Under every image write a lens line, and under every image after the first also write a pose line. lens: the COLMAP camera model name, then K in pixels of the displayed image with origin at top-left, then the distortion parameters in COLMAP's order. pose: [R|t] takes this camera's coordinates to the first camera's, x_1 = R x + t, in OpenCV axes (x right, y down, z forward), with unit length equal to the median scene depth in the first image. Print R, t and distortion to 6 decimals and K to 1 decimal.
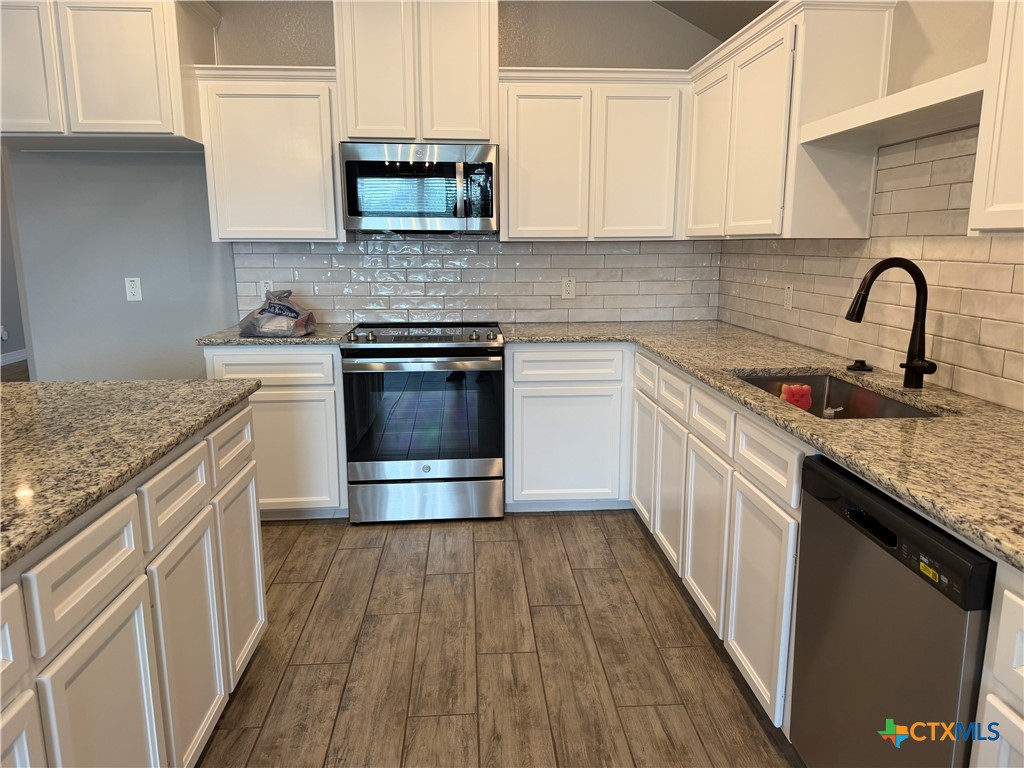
lens RADIAL K [[719.9, 0, 512.0], [0, 719.9, 385.7], [0, 0, 1]] dist [0.082471, -0.102017]
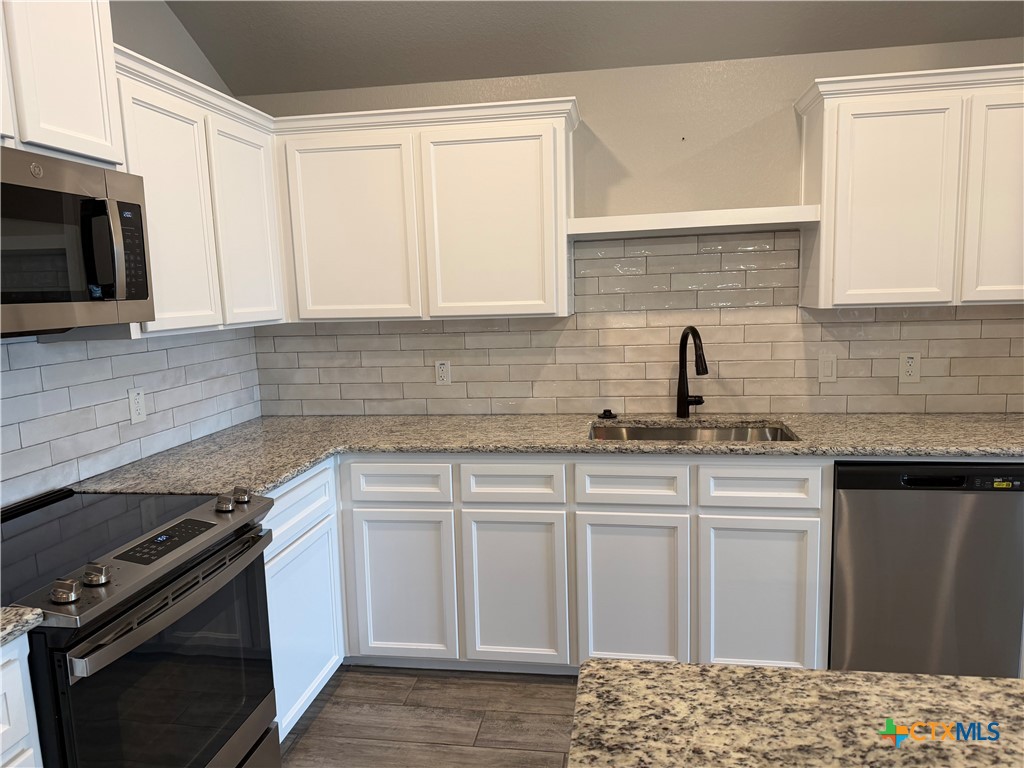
lens RADIAL K [[719.9, 0, 515.5], [0, 719.9, 383.3], [0, 0, 1]] dist [0.082471, -0.102017]
pose [[0.216076, -0.132775, 0.967307, -0.554287], [0.221063, 0.971636, 0.083989, -0.161906], [-0.951022, 0.195688, 0.239299, 0.633674]]
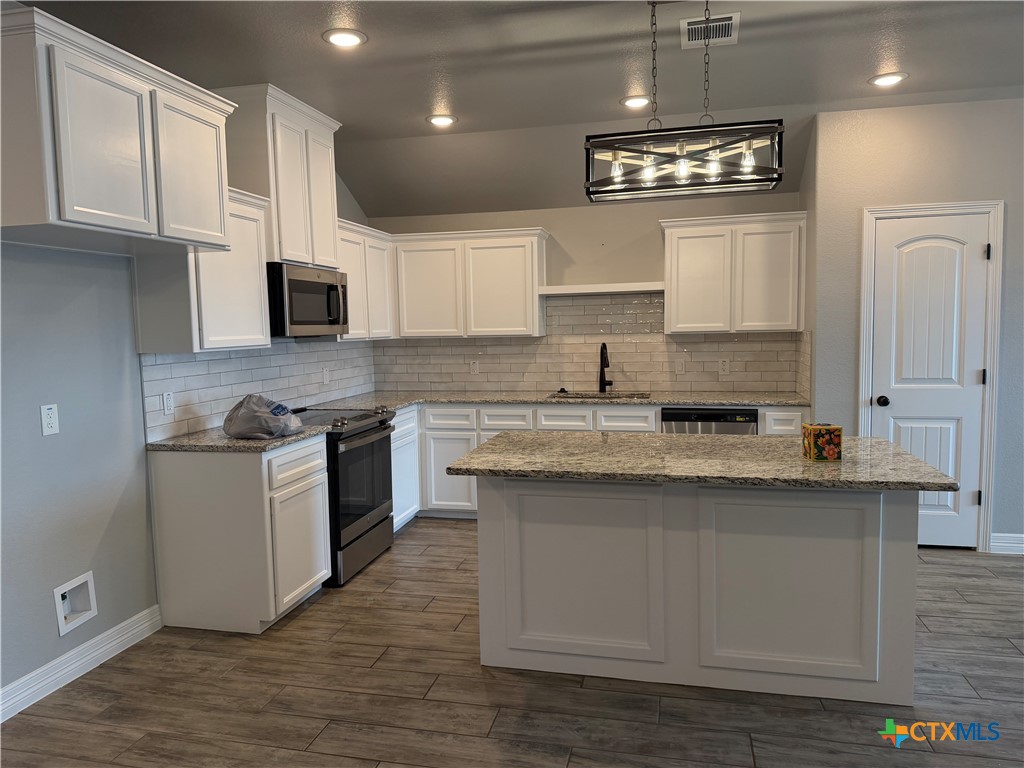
lens RADIAL K [[719.9, 0, 504.9], [0, 719.9, 380.2], [0, 0, 1]] dist [0.082471, -0.102017]
pose [[0.298335, -0.078922, 0.951193, -1.281713], [0.205914, 0.978429, 0.016599, -0.099906], [-0.931985, 0.190912, 0.308151, 0.353134]]
